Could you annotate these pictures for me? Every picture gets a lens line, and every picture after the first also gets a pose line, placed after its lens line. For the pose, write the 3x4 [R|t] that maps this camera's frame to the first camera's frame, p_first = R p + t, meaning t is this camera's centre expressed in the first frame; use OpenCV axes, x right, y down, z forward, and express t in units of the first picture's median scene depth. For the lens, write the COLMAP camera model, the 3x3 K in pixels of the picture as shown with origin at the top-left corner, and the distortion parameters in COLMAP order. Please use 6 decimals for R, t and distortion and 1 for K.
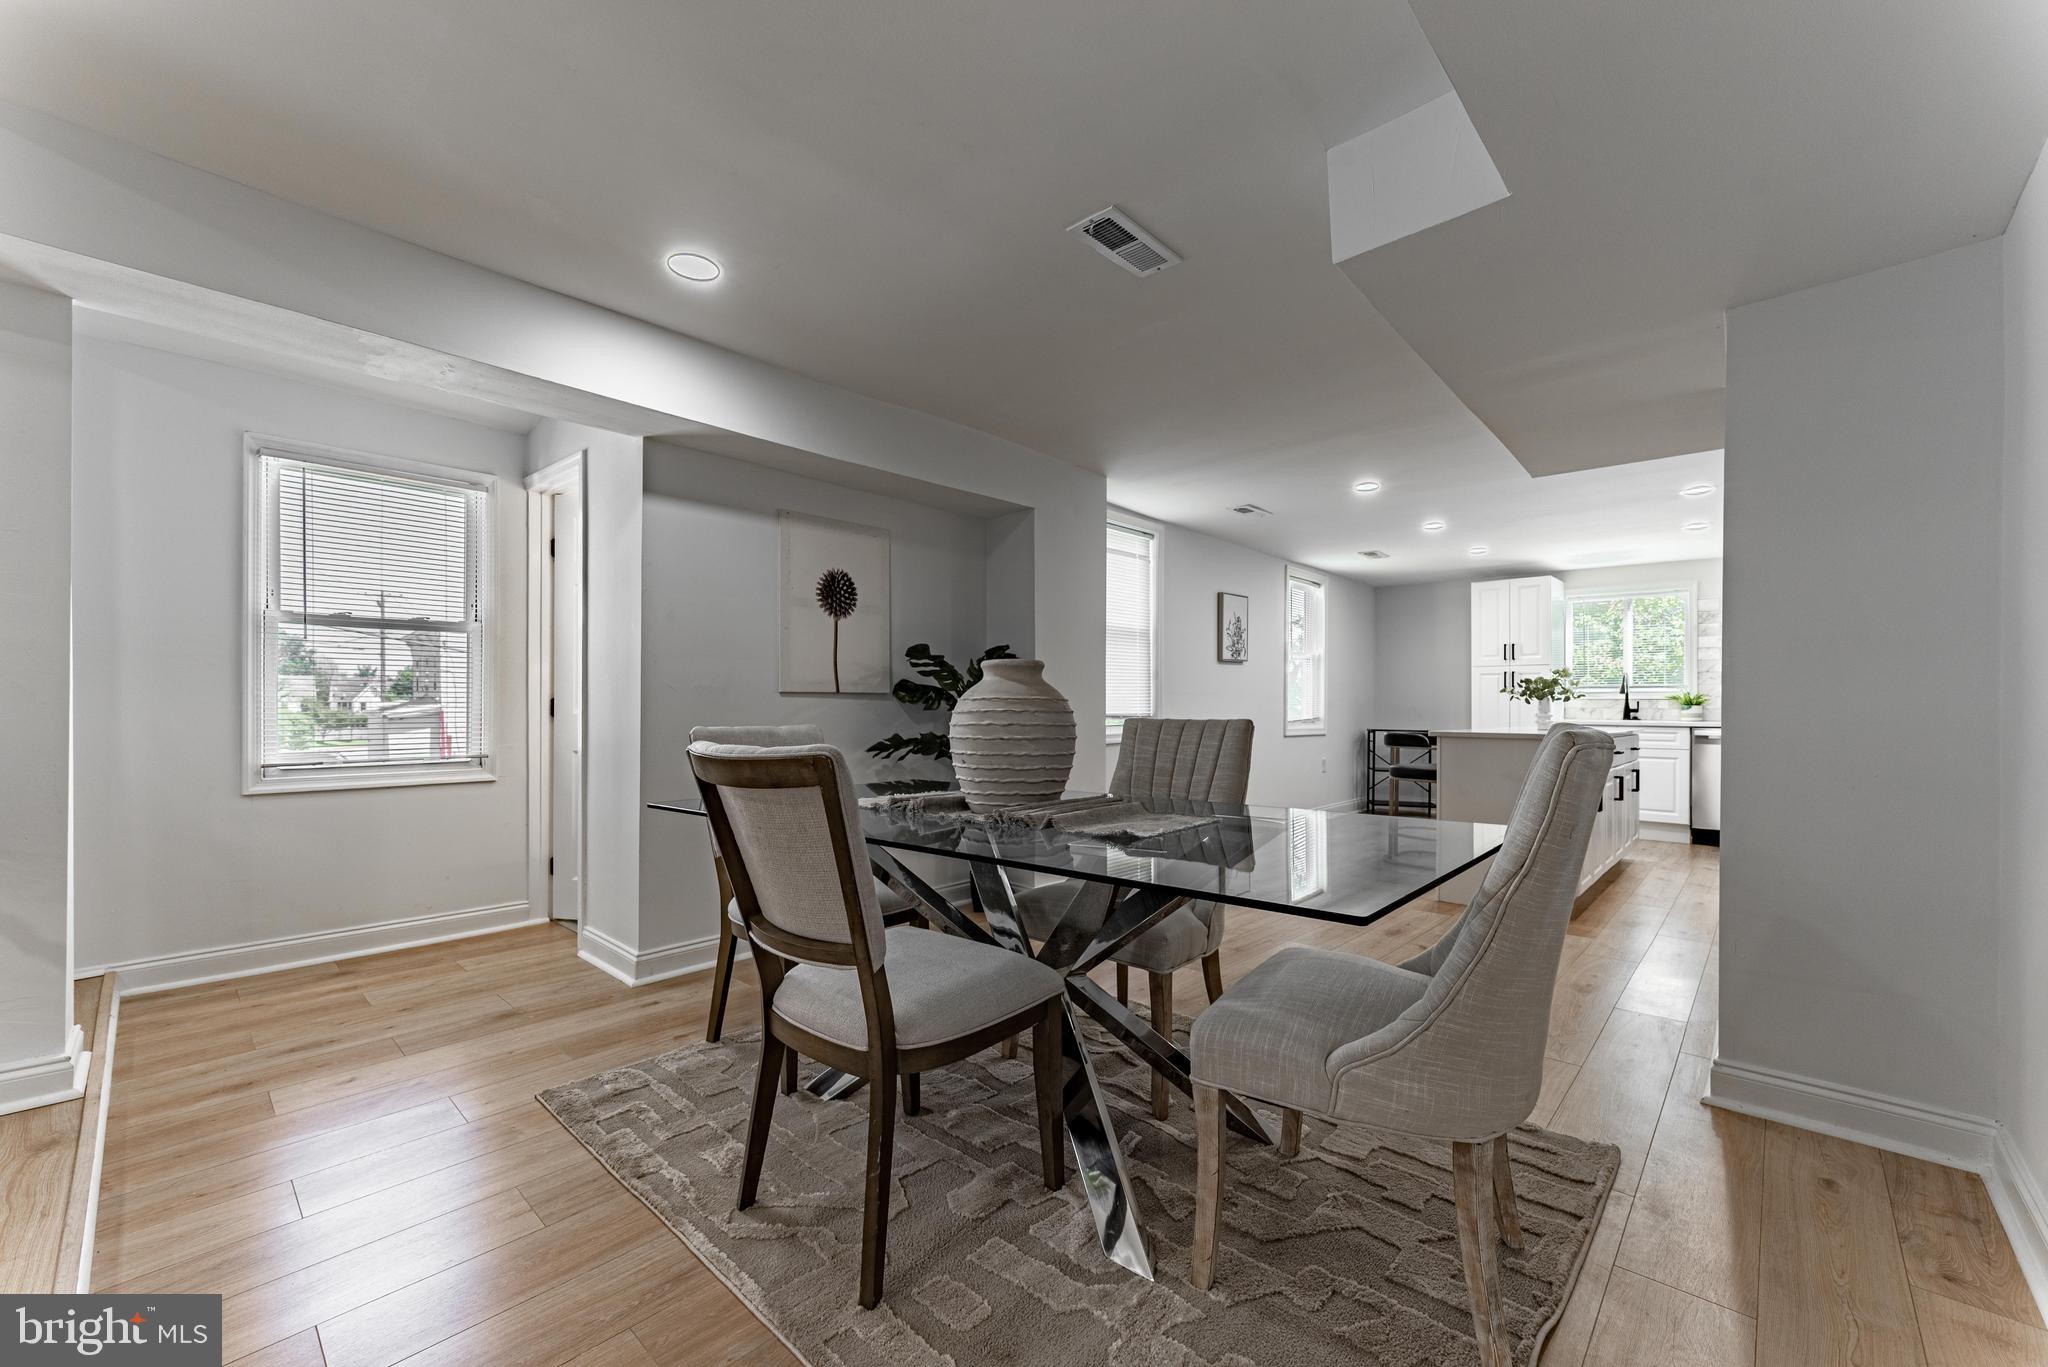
lens RADIAL K [[816.9, 0, 1018.6], [0, 816.9, 702.3], [0, 0, 1]] dist [0.000090, -0.000193]
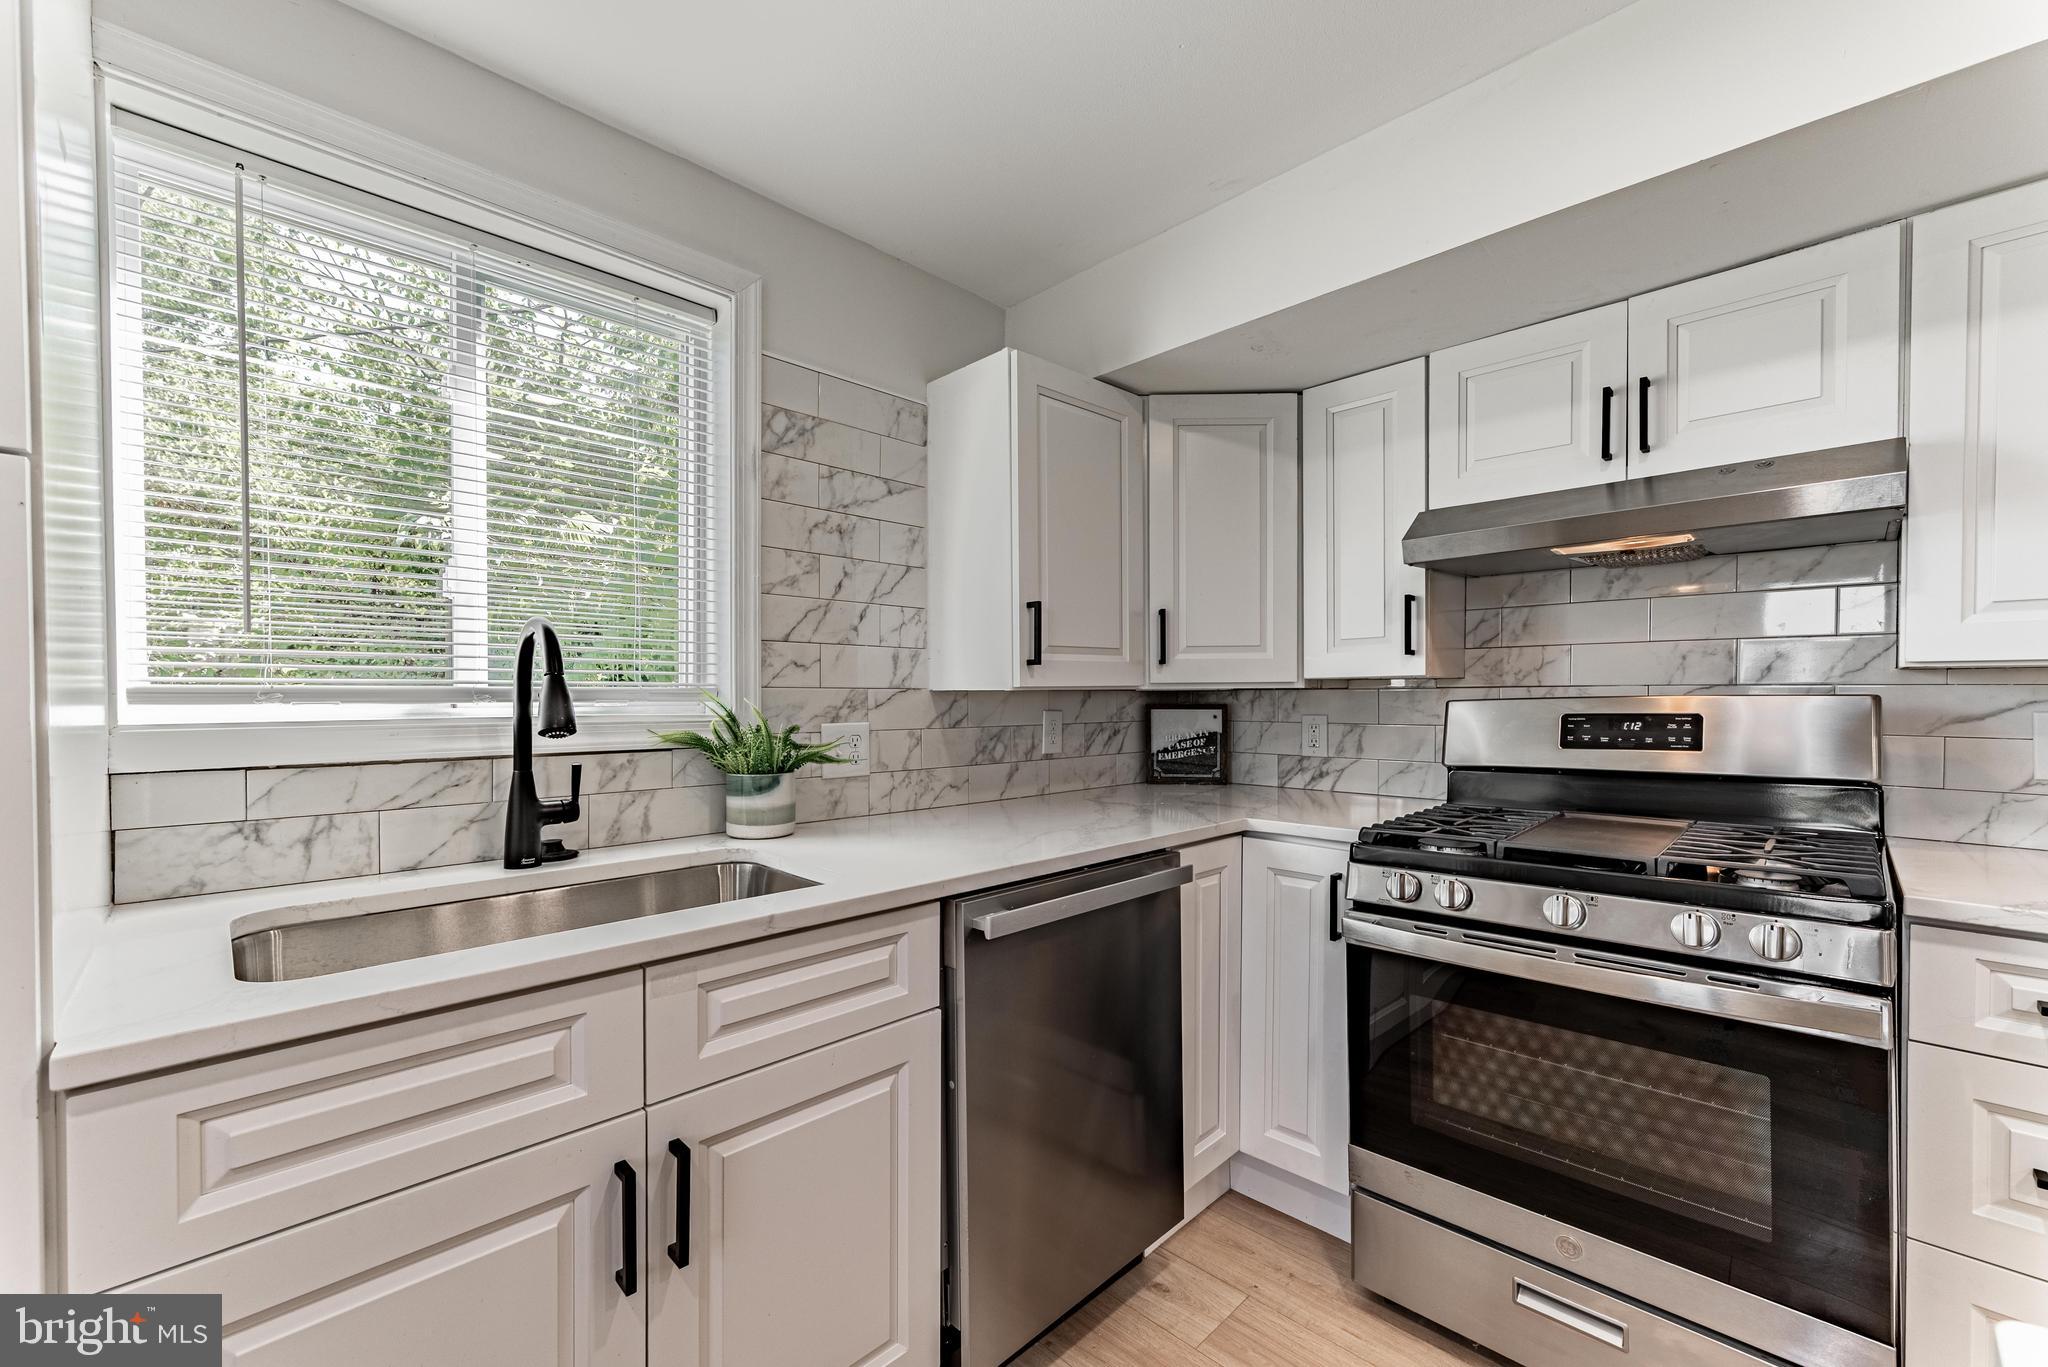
lens RADIAL K [[816.9, 0, 1025.9], [0, 816.9, 710.9], [0, 0, 1]] dist [0.000090, -0.000193]
pose [[0.040439, -0.019516, 0.998991, 0.628048], [0.000895, 0.999810, 0.019496, -0.021032], [-0.999182, 0.000106, 0.040448, 0.985052]]
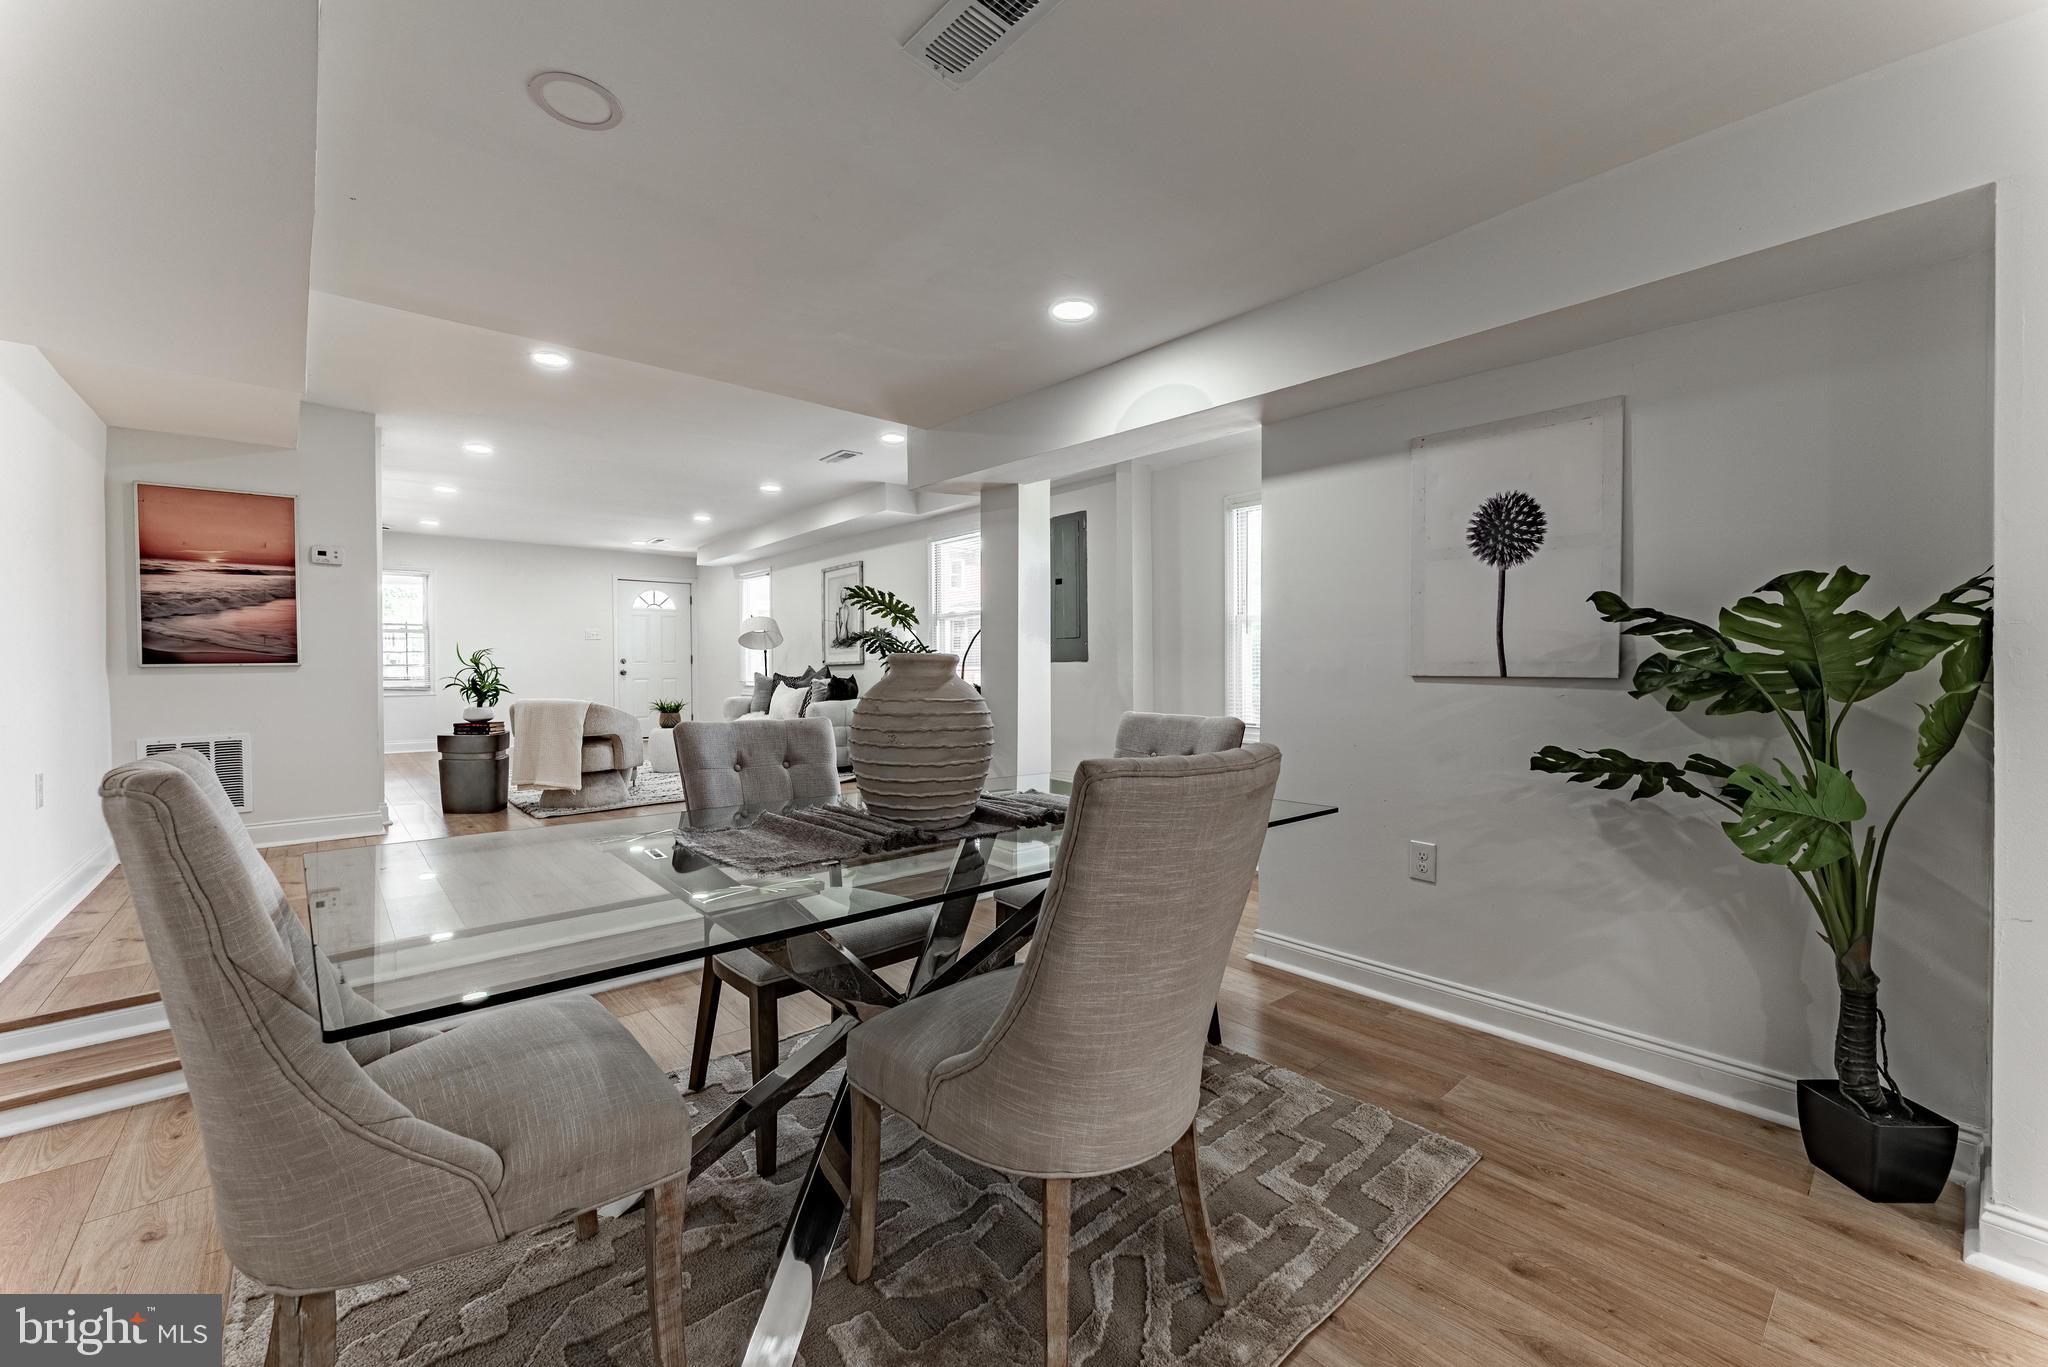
lens RADIAL K [[816.9, 0, 1025.5], [0, 816.9, 678.1], [0, 0, 1]] dist [0.000090, -0.000193]
pose [[-0.101466, 0.015009, -0.994726, 0.283871], [0.001333, 0.999887, 0.014951, -0.012524], [0.994838, 0.000191, -0.101474, 0.393741]]
